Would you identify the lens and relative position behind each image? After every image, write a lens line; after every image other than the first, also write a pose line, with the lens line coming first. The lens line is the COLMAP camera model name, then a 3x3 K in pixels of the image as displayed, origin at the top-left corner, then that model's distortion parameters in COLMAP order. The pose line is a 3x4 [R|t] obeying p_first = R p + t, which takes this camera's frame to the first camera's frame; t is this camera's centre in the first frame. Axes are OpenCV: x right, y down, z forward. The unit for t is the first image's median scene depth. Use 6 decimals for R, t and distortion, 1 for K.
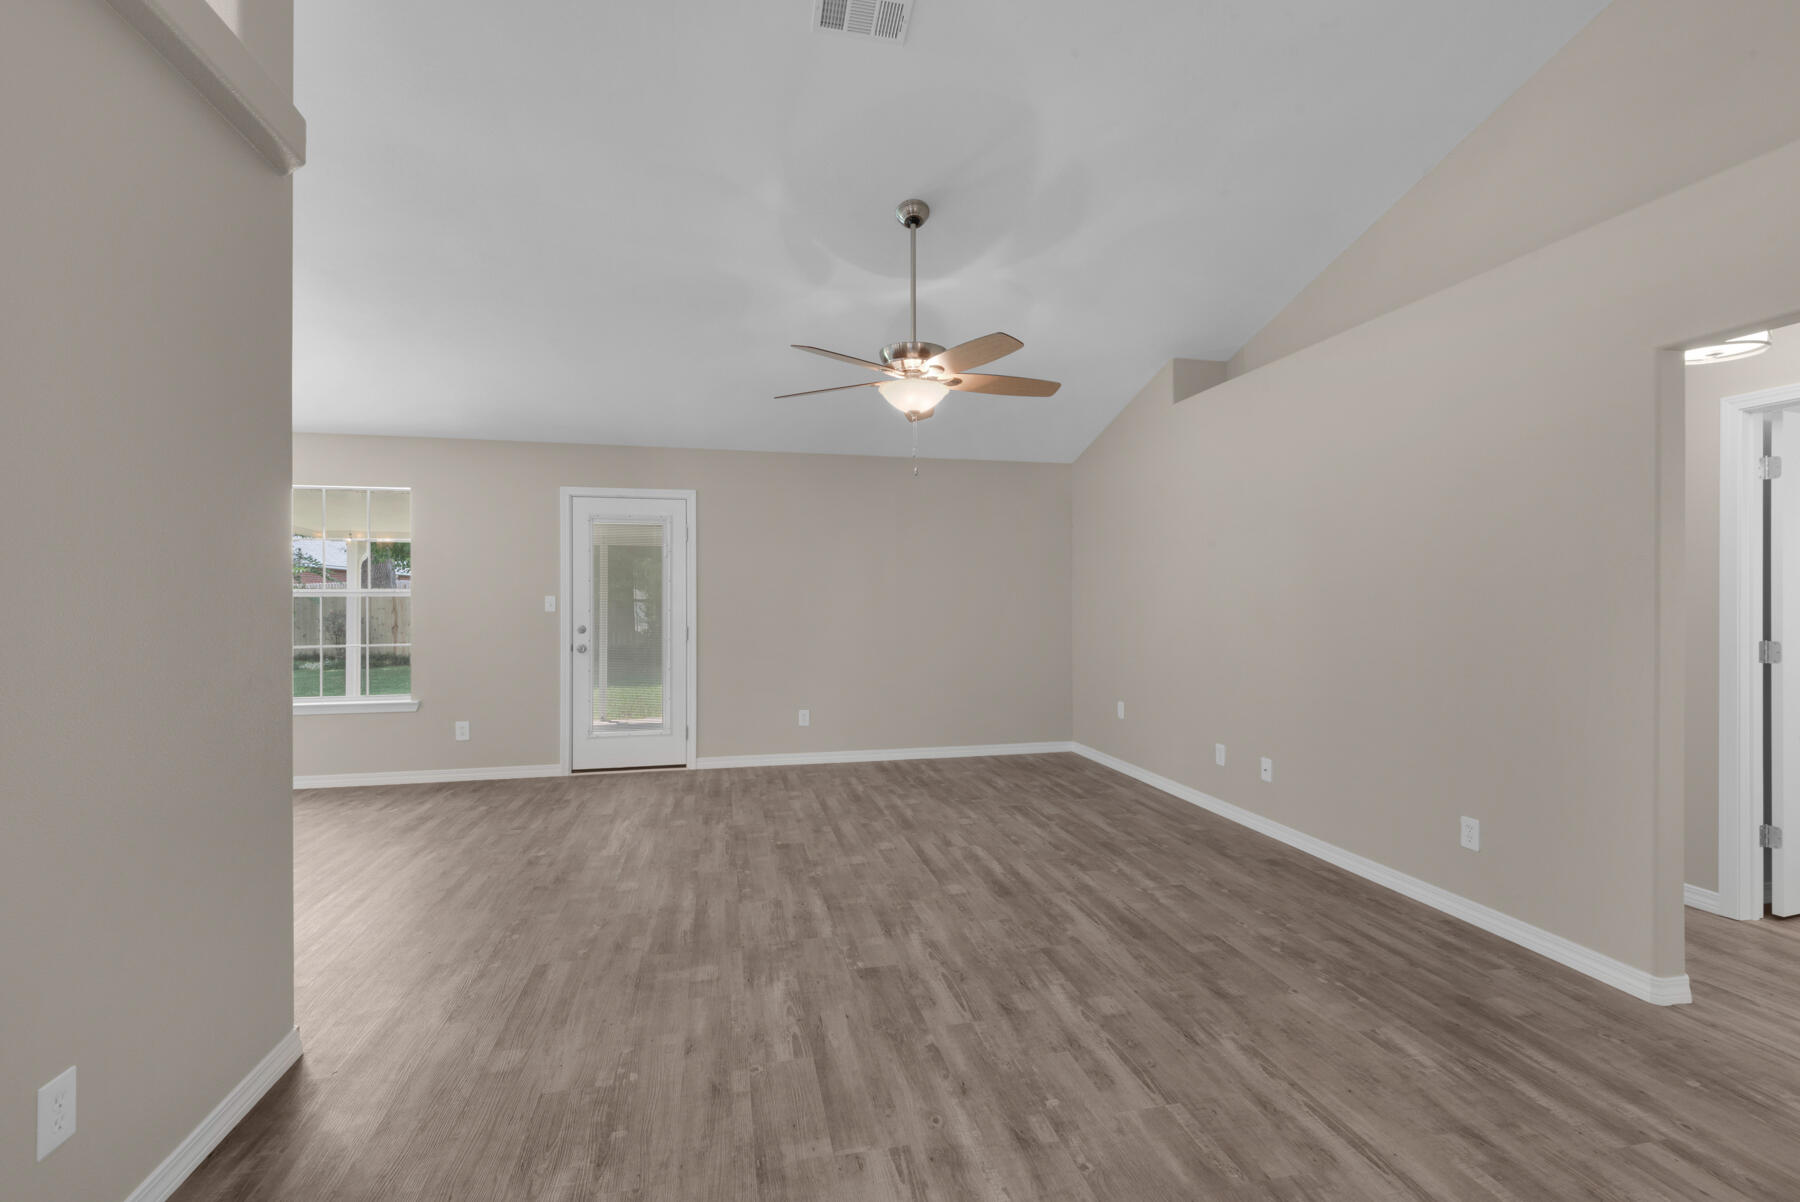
lens RADIAL K [[816.9, 0, 901.3], [0, 816.9, 595.6], [0, 0, 1]] dist [0.022969, -0.011276]
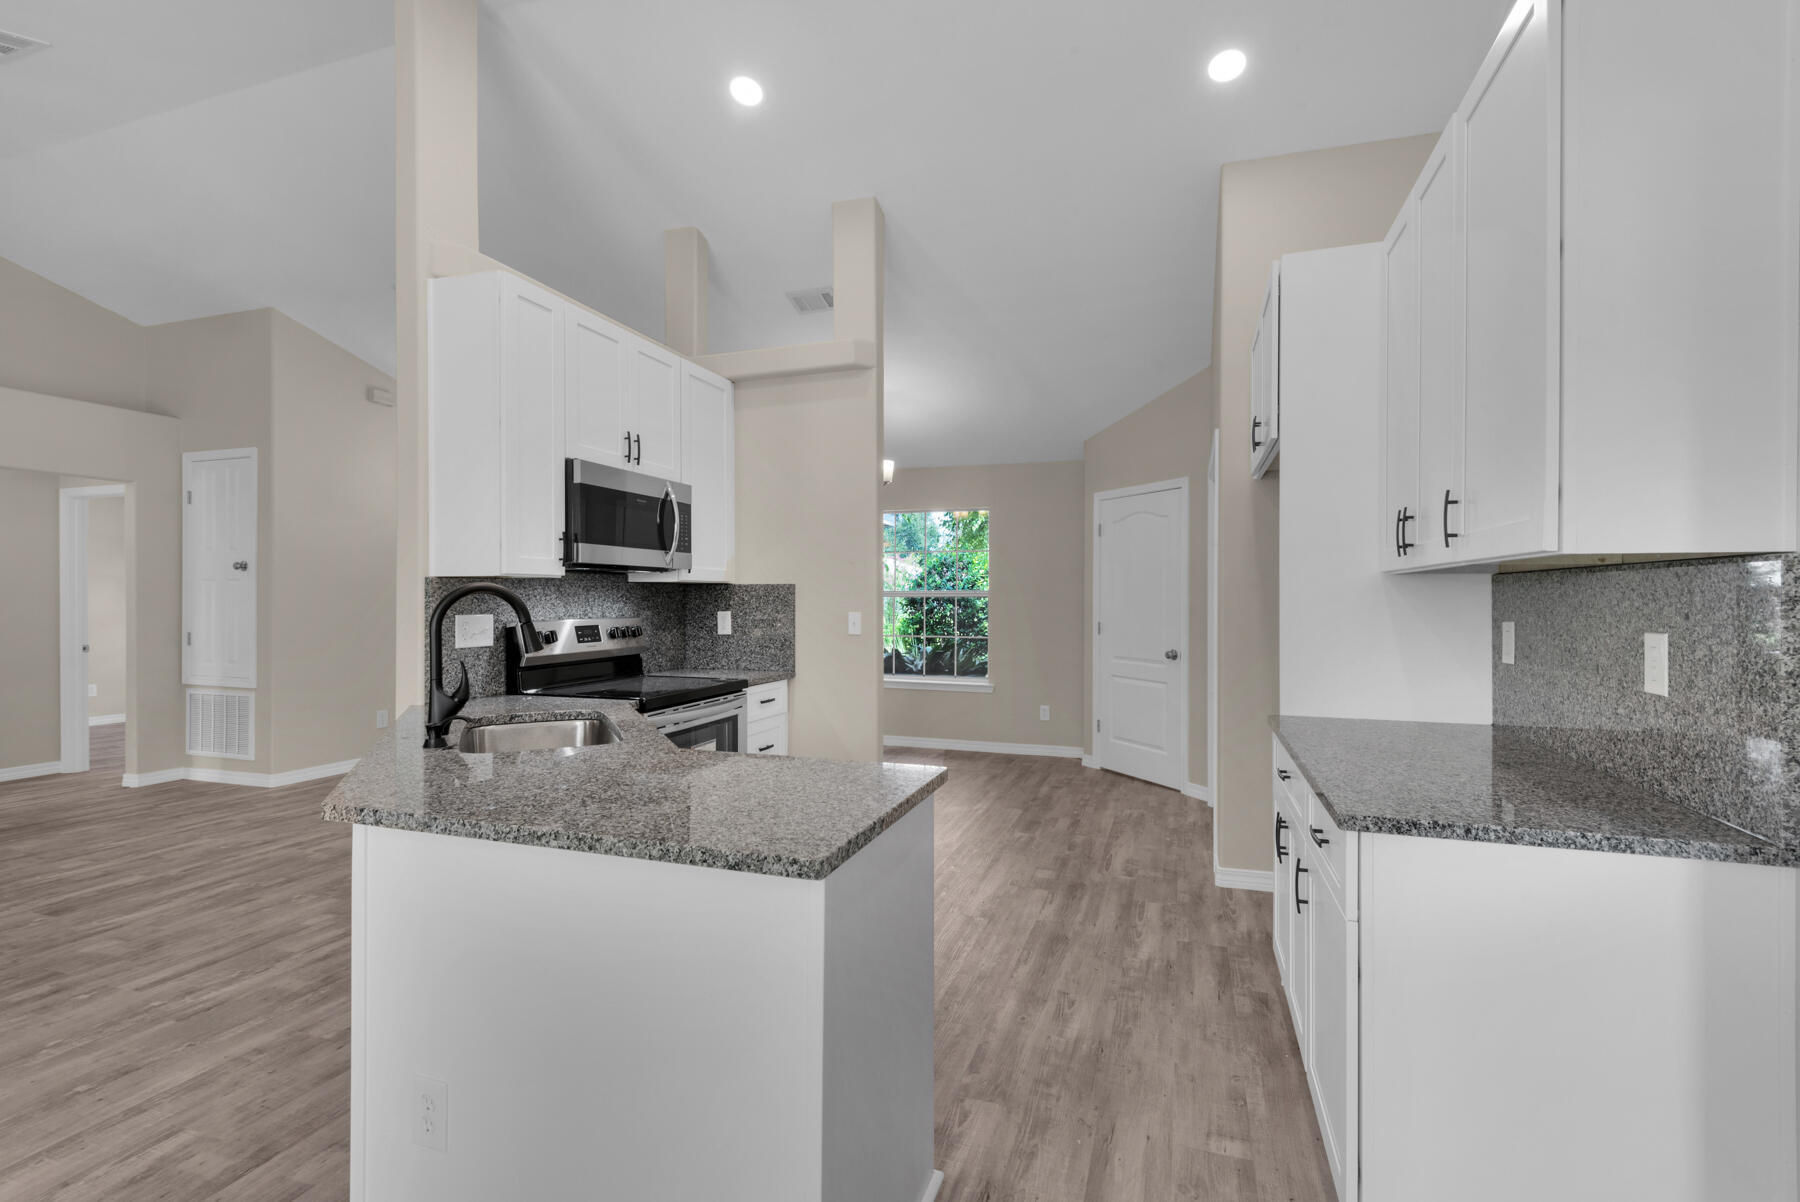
lens RADIAL K [[816.9, 0, 883.2], [0, 816.9, 593.6], [0, 0, 1]] dist [0.022969, -0.011276]
pose [[-0.843039, 0.004004, 0.537837, -1.193028], [-0.001701, 0.999947, -0.010110, 0.007825], [-0.537850, -0.009438, -0.842988, 0.969975]]
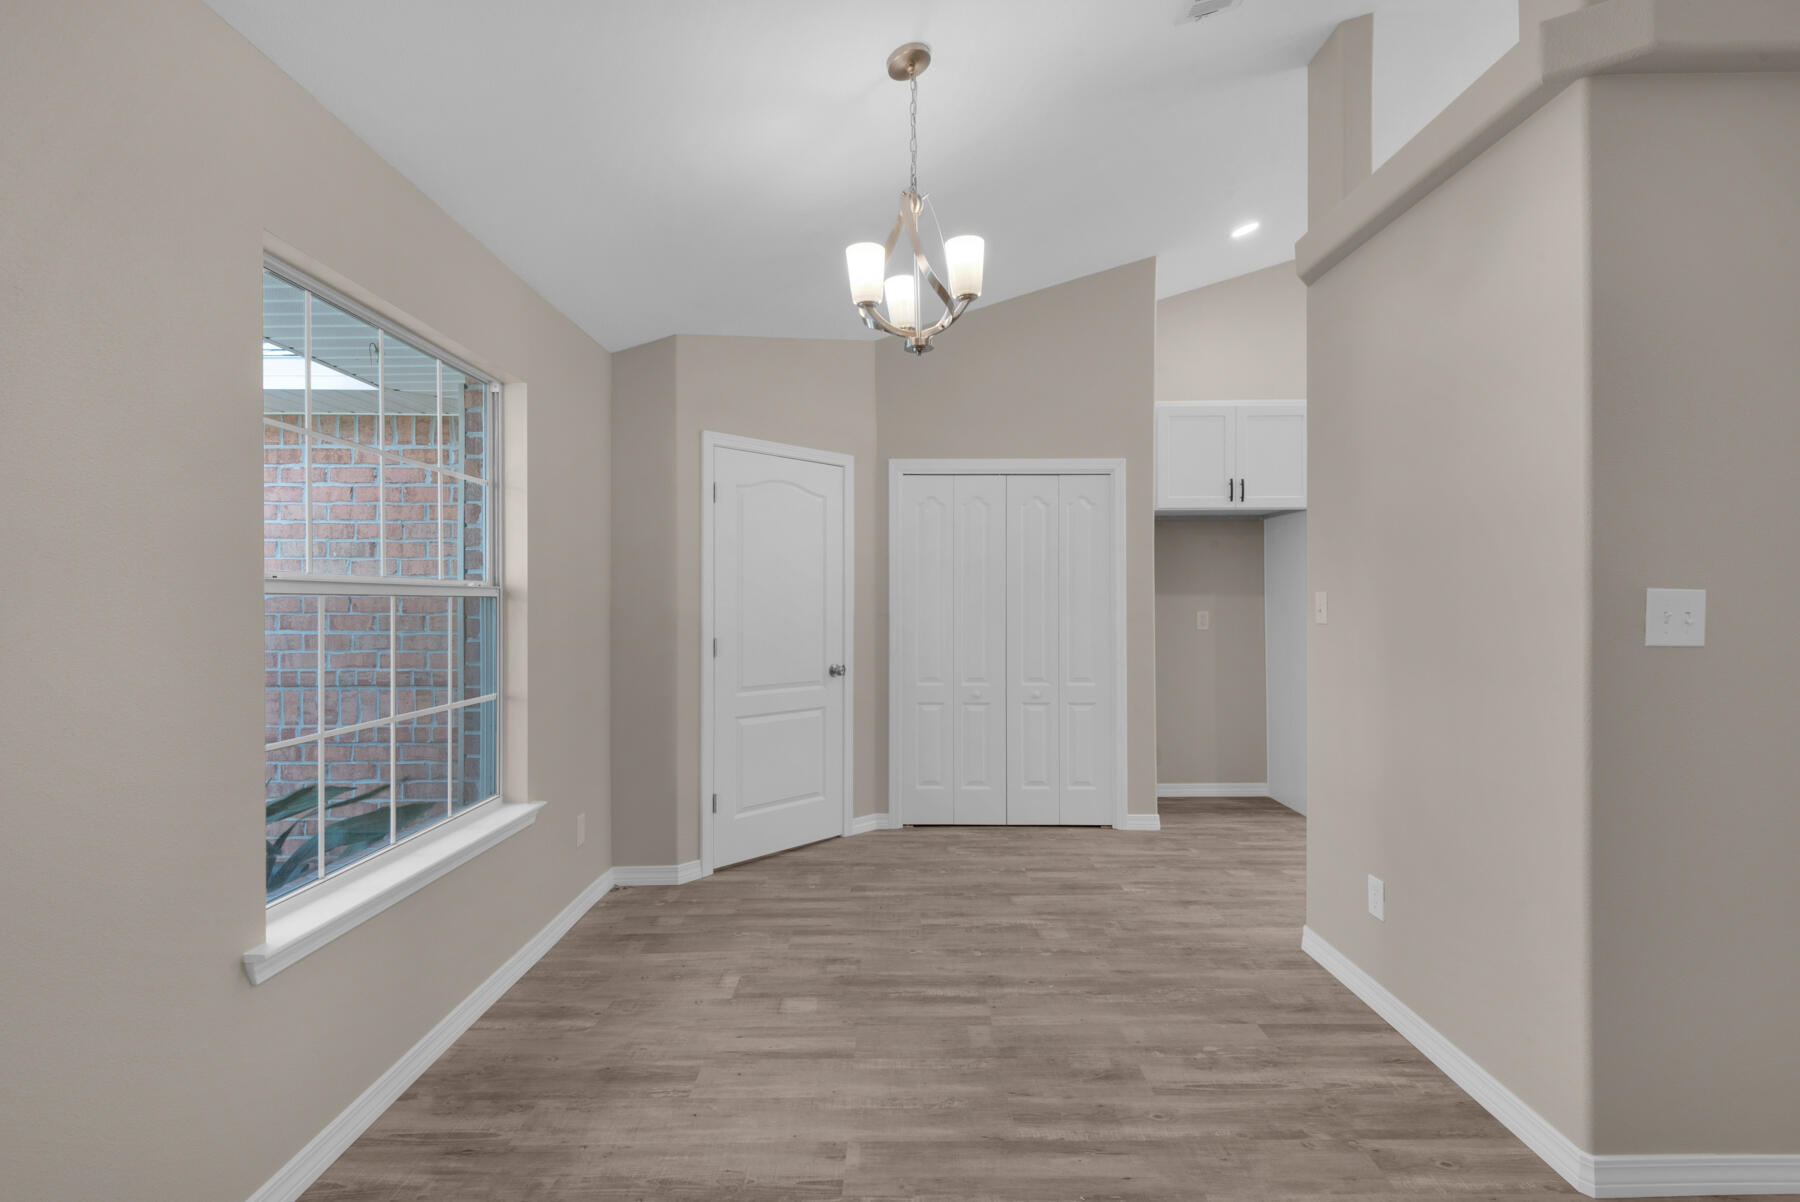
lens RADIAL K [[816.9, 0, 909.1], [0, 816.9, 597.5], [0, 0, 1]] dist [0.022969, -0.011276]
pose [[-0.203339, -0.002384, -0.979105, 0.192049], [0.002535, 0.999992, -0.002961, -0.000479], [0.979105, -0.003084, -0.203331, -0.117586]]
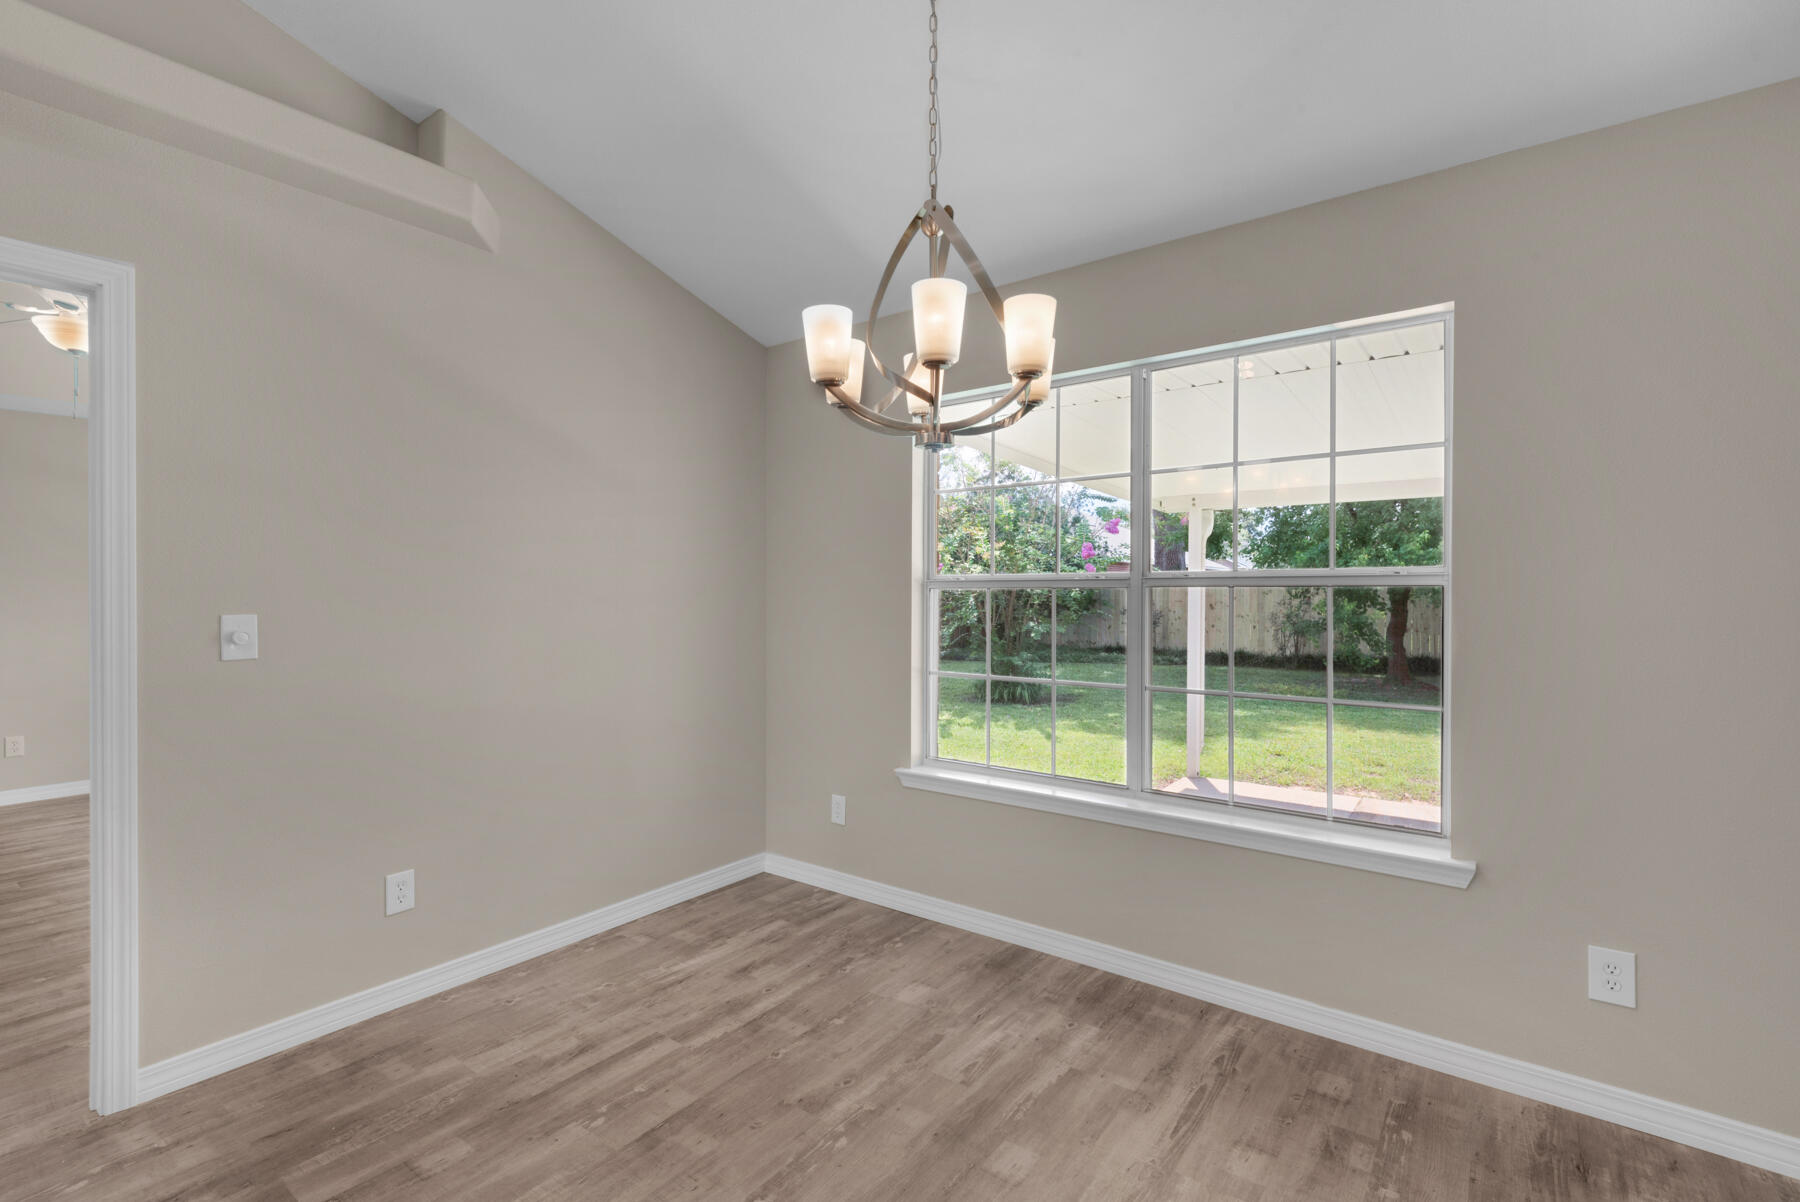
lens RADIAL K [[816.9, 0, 895.2], [0, 816.9, 594.6], [0, 0, 1]] dist [0.022969, -0.011276]
pose [[0.644004, 0.006245, -0.764996, -0.680599], [-0.000007, 0.999967, 0.008157, 0.002344], [0.765022, -0.005248, 0.643983, 0.807548]]
